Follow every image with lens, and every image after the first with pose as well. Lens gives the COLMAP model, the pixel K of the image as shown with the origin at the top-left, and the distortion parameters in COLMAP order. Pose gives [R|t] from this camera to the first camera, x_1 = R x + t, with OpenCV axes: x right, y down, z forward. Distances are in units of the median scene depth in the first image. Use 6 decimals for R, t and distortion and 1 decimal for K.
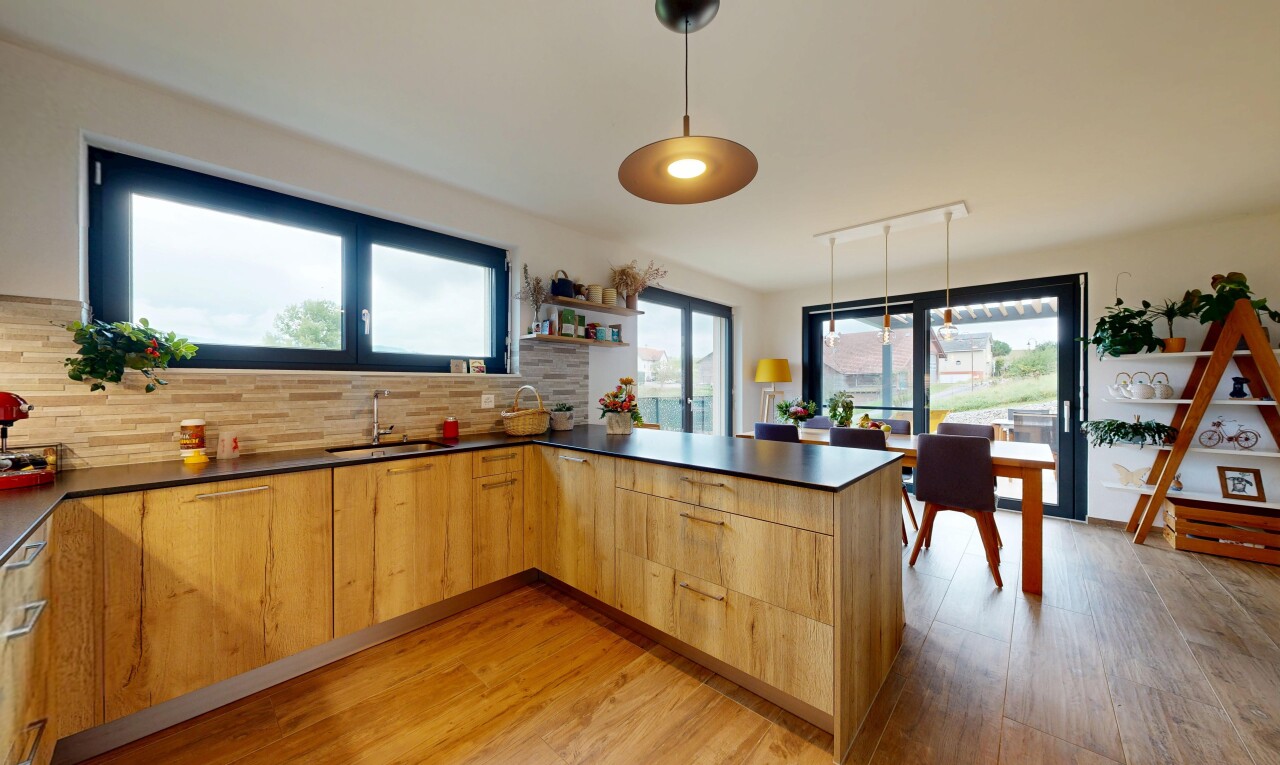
lens RADIAL K [[429.9, 0, 640.8], [0, 429.9, 384.1], [0, 0, 1]] dist [-0.001104, -0.000145]
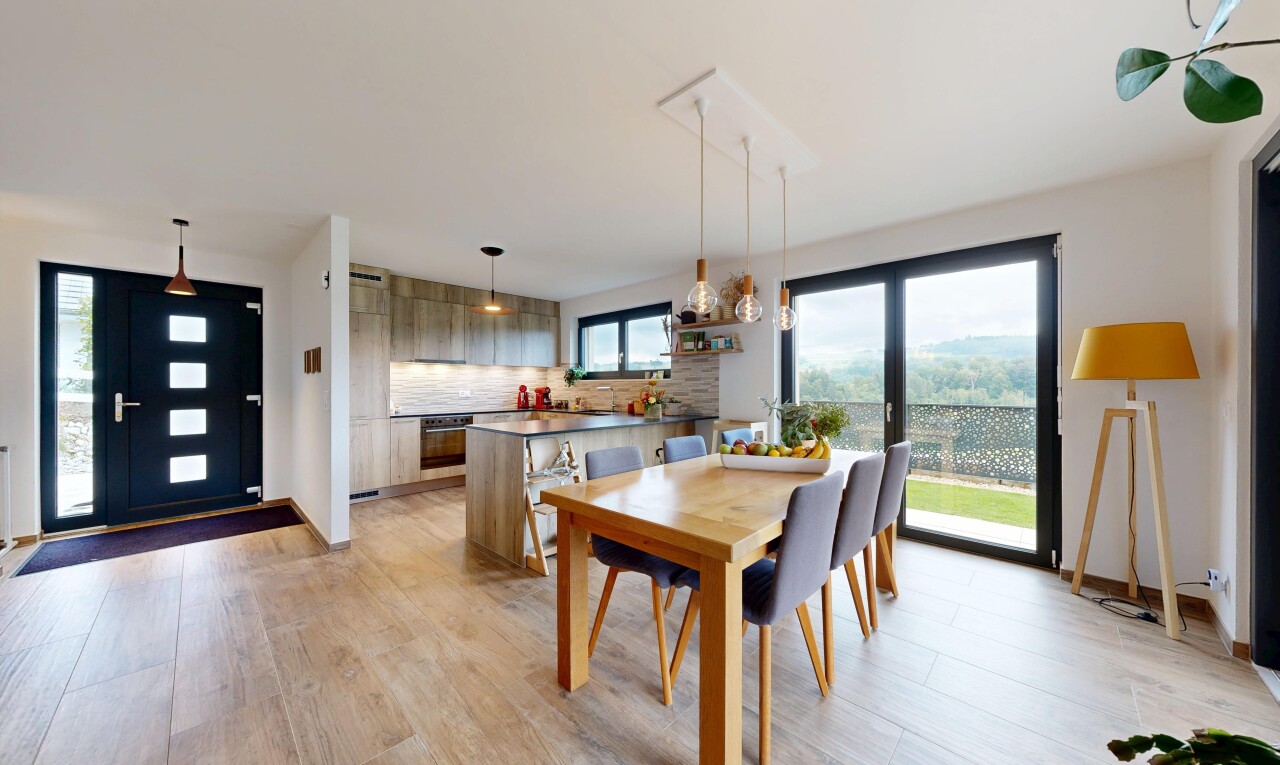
lens RADIAL K [[429.9, 0, 640.8], [0, 429.9, 384.1], [0, 0, 1]] dist [-0.001104, -0.000145]
pose [[-0.022446, -0.002528, -0.999745, 1.535386], [0.002089, 0.999995, -0.002576, 0.001741], [0.999746, -0.002146, -0.022440, 1.077622]]
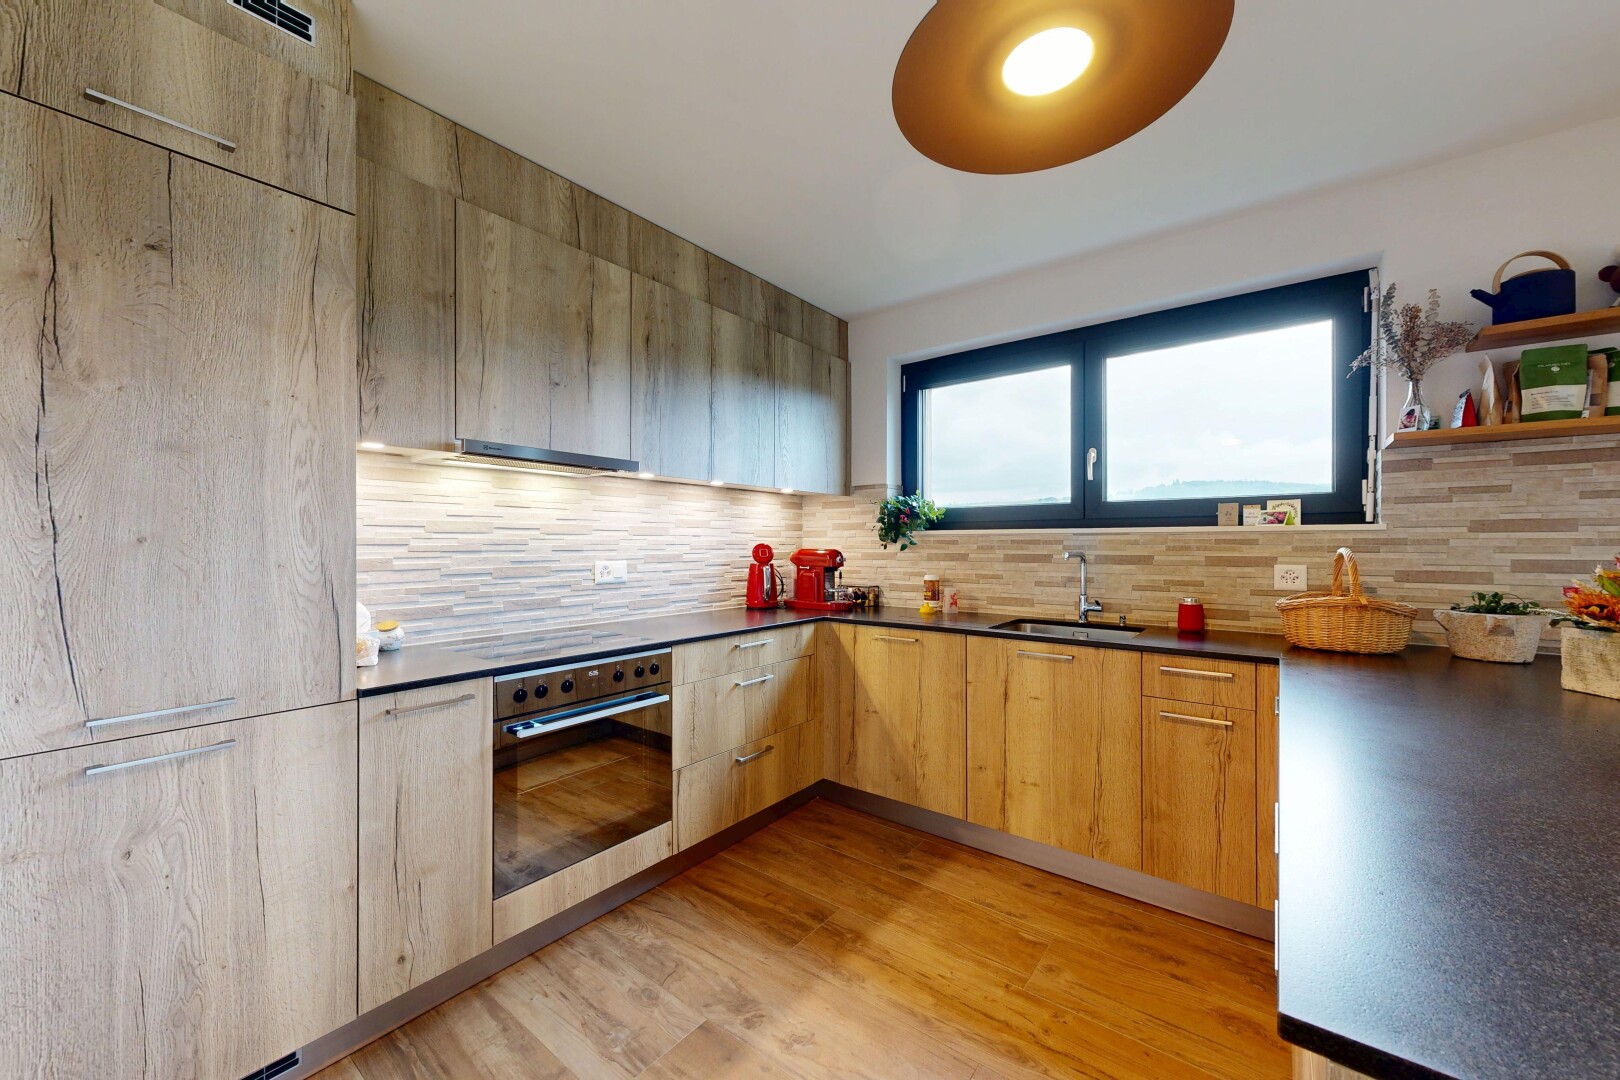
lens RADIAL K [[607.3, 0, 807.4], [0, 607.3, 541.9], [0, 0, 1]] dist [0.000364, -0.000196]
pose [[0.085830, -0.002478, -0.996307, 0.379117], [-0.000402, 0.999997, -0.002522, -0.001511], [0.996310, 0.000617, 0.085828, 0.369506]]
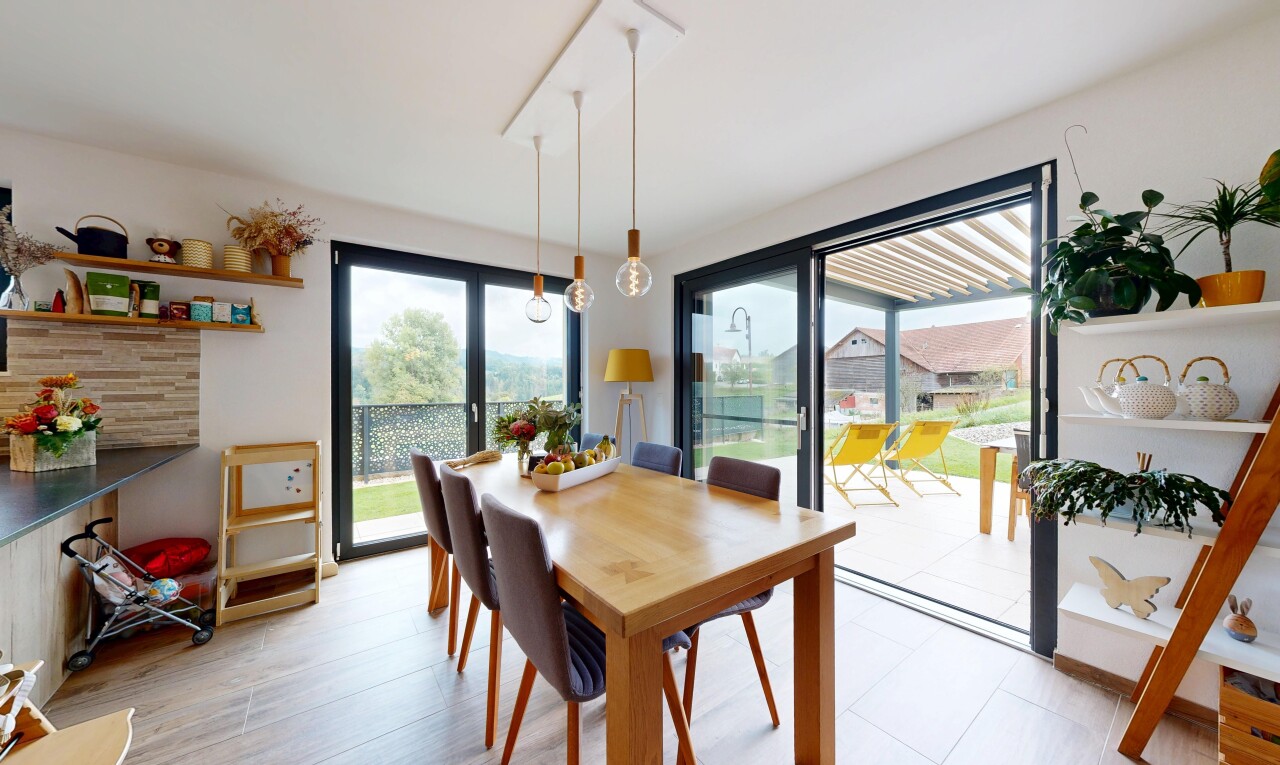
lens RADIAL K [[429.9, 0, 640.8], [0, 429.9, 384.1], [0, 0, 1]] dist [-0.001104, -0.000145]
pose [[0.983048, -0.002234, -0.183334, 0.945899], [0.002379, 0.999997, 0.000571, -0.001730], [0.183333, -0.000998, 0.983050, 0.609174]]
